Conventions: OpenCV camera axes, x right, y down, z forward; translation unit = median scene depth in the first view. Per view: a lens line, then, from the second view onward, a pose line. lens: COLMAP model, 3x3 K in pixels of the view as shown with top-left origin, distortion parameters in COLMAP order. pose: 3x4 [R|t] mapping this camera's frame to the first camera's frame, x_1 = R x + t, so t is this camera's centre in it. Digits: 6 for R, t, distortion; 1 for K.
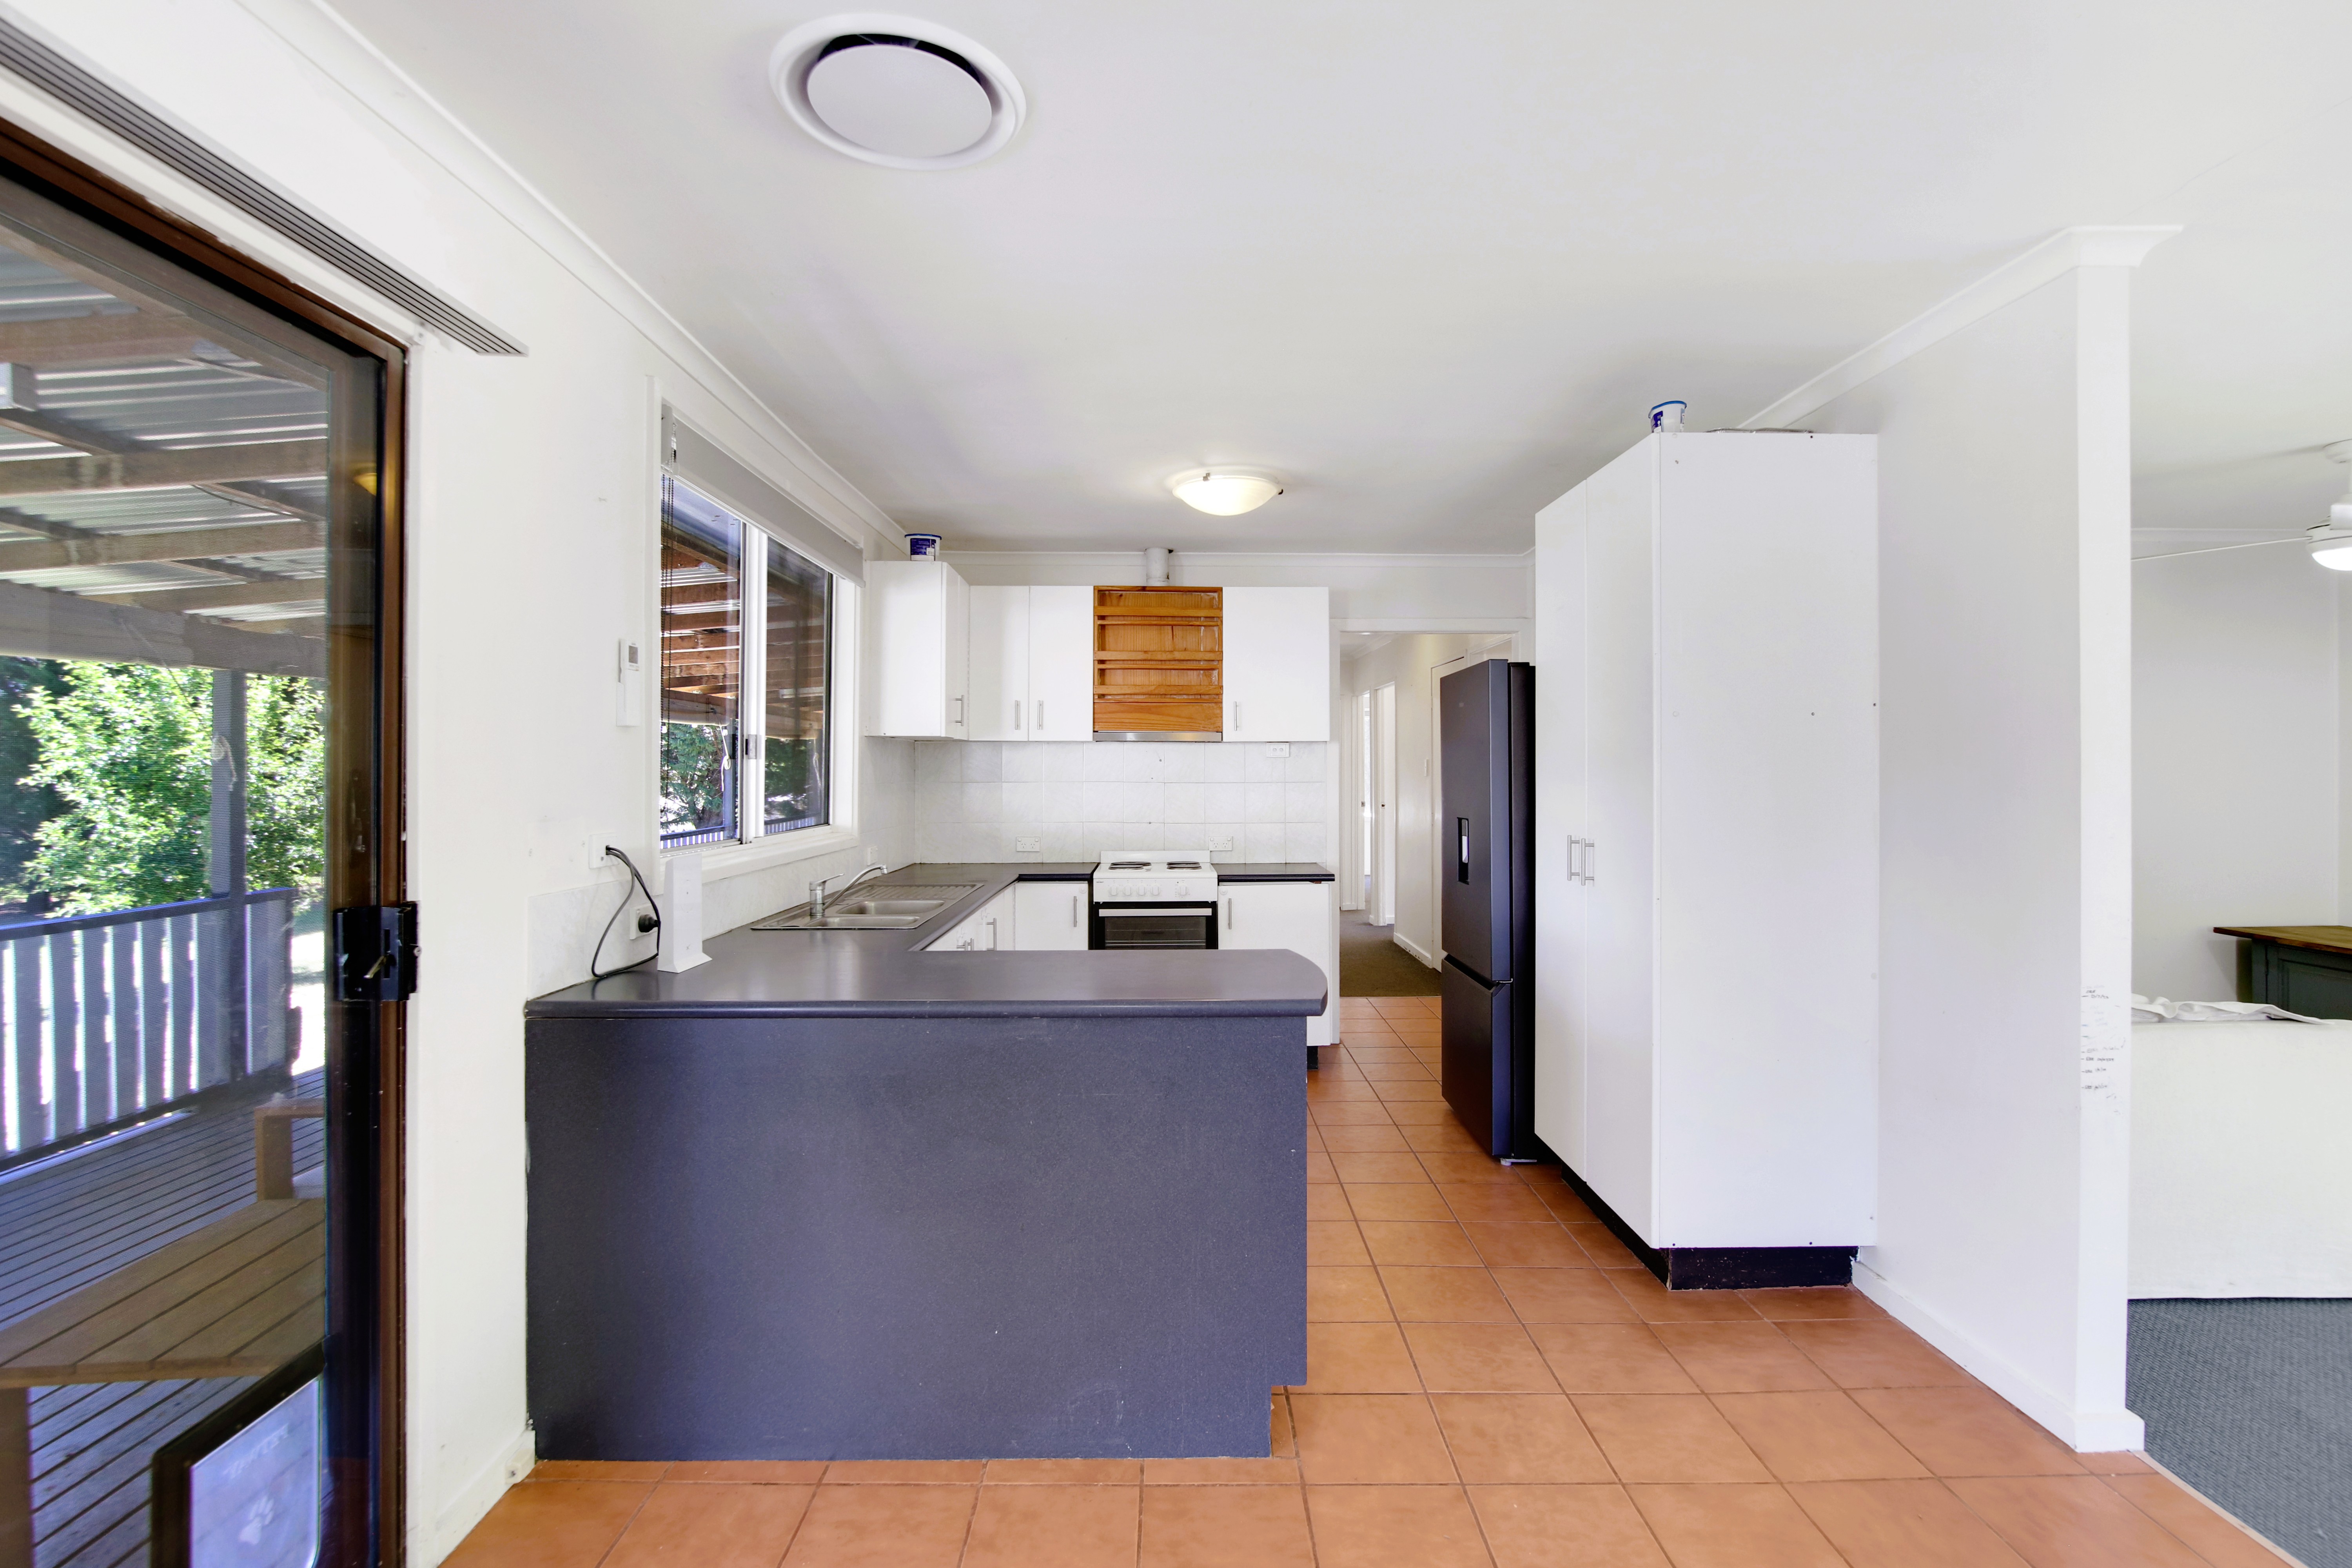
lens RADIAL K [[1083.2, 0, 1169.8], [0, 1083.2, 761.1], [0, 0, 1]] dist [-0.018819, 0.000867]
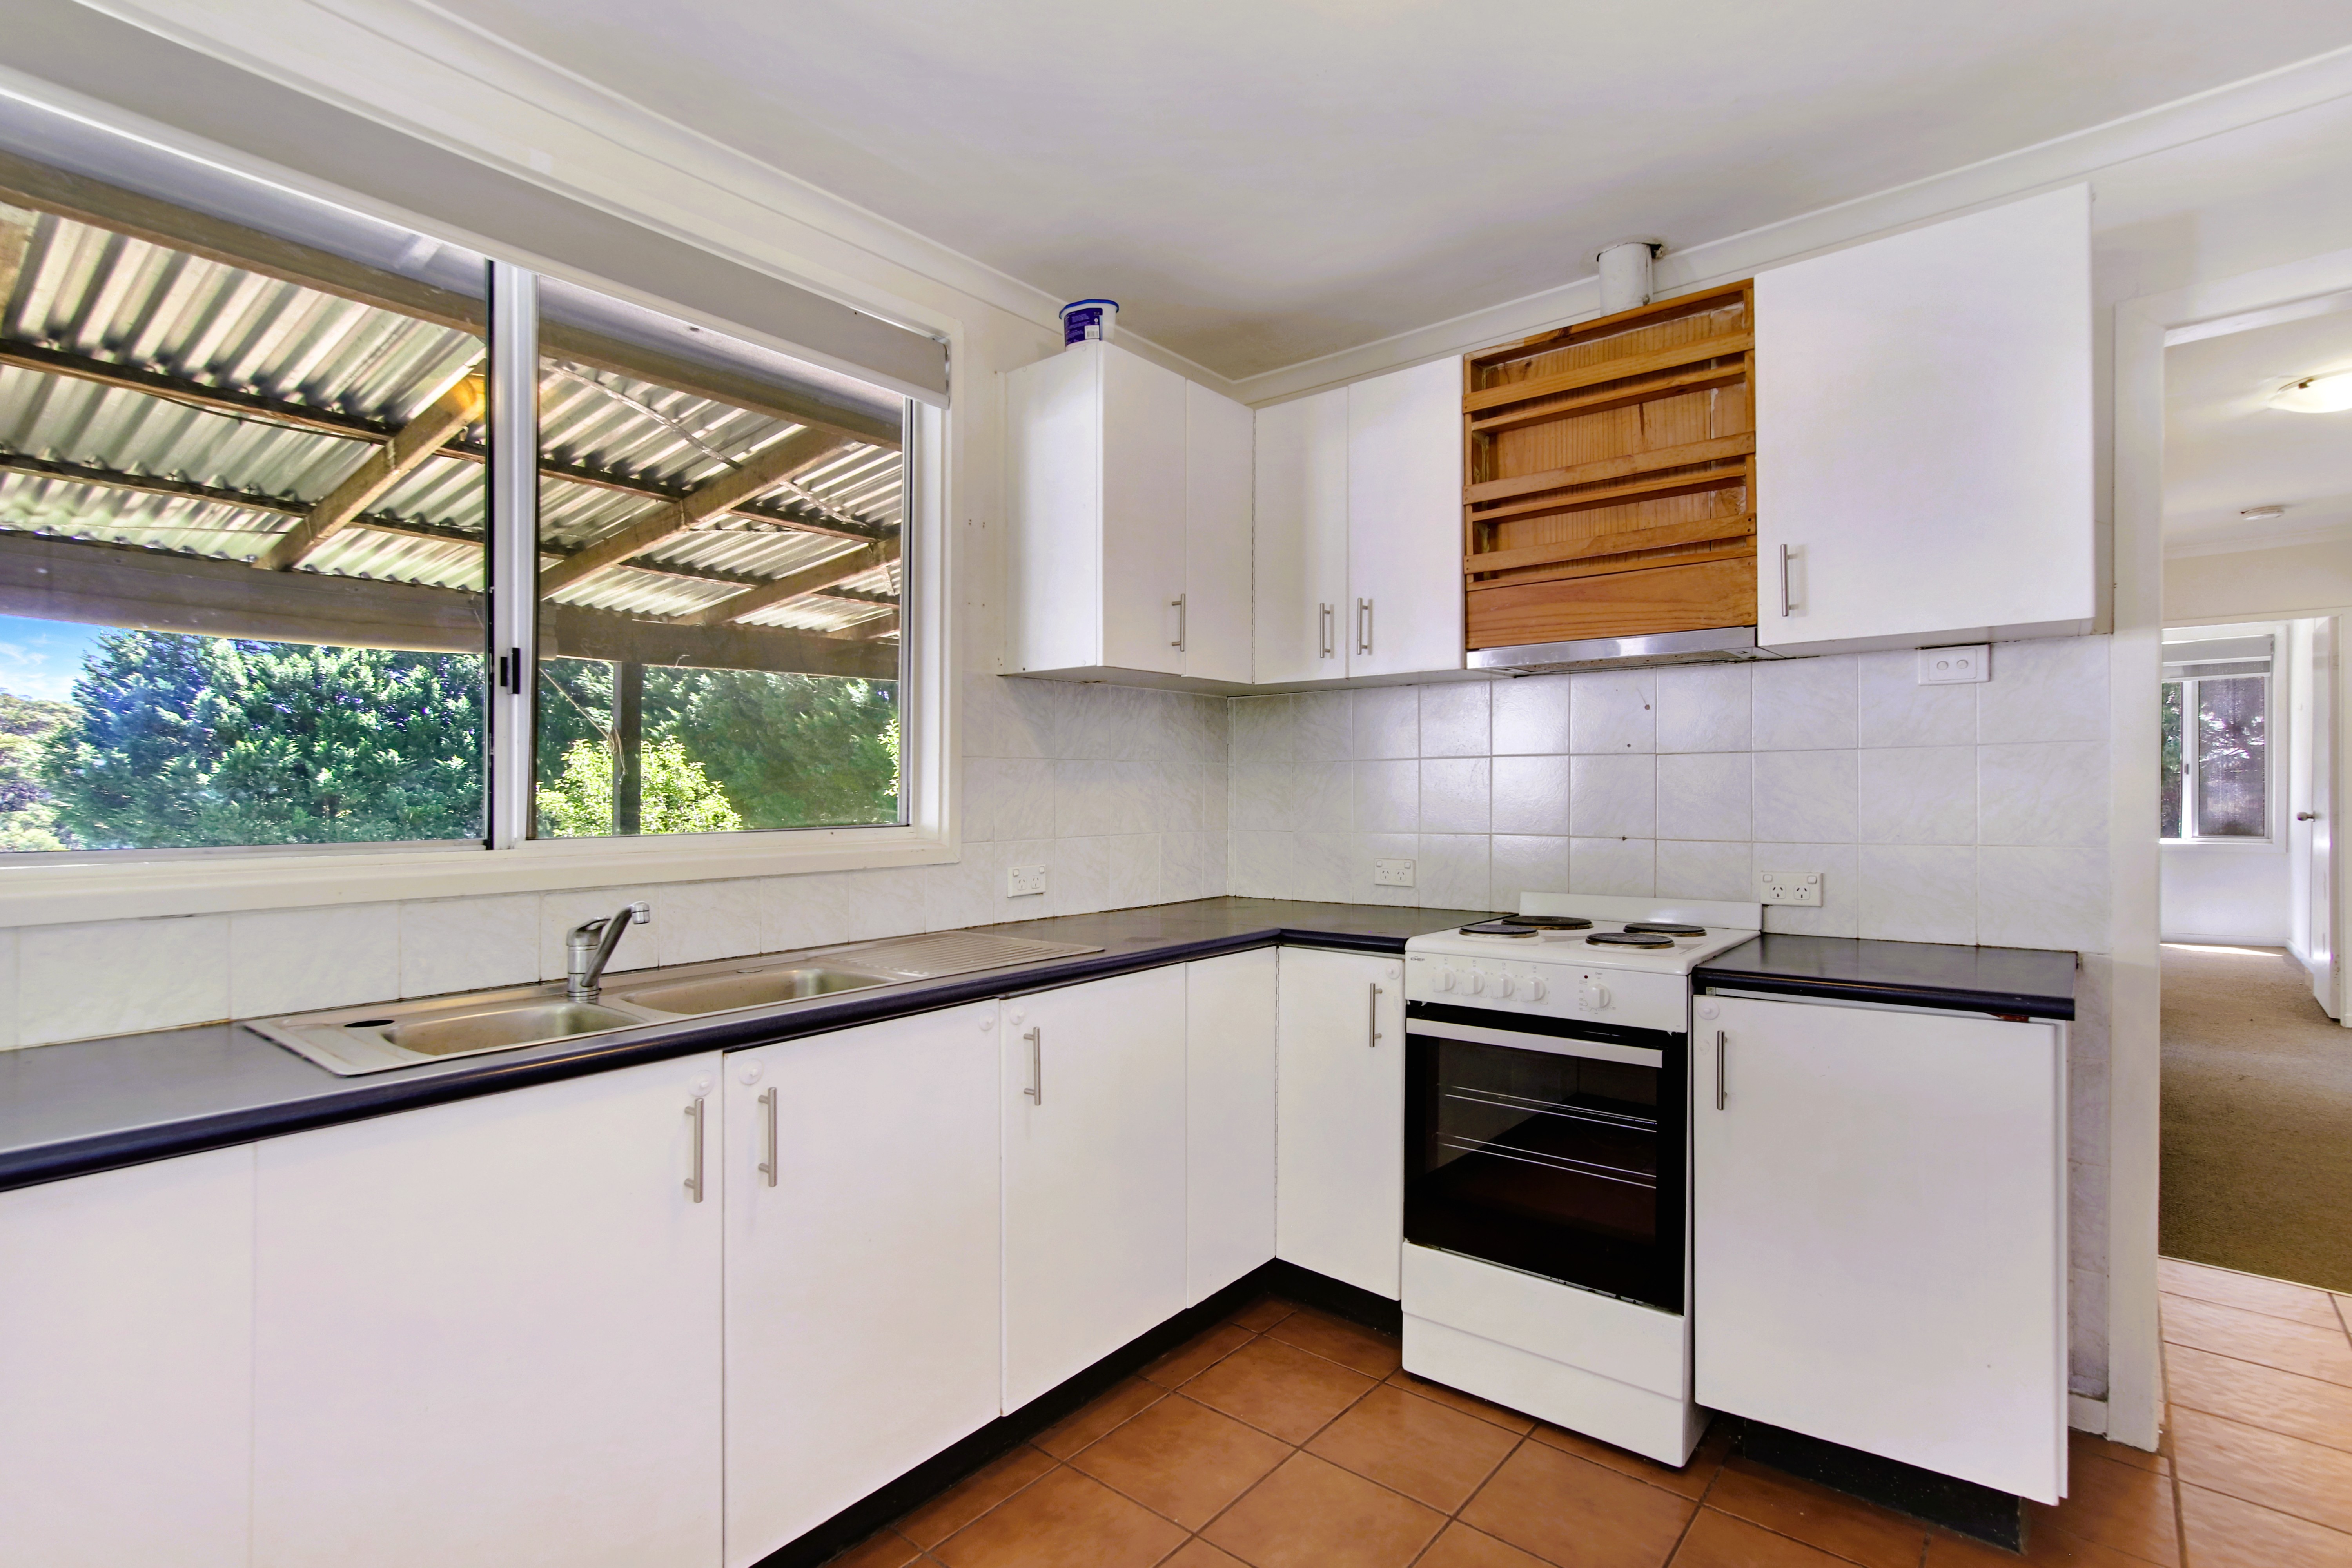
lens RADIAL K [[1083.2, 0, 1174.2], [0, 1083.2, 801.4], [0, 0, 1]] dist [-0.018819, 0.000867]
pose [[0.758764, 0.001835, -0.651364, 0.150189], [0.008953, 0.999872, 0.013245, 0.034226], [0.651305, -0.015882, 0.758650, 0.543590]]
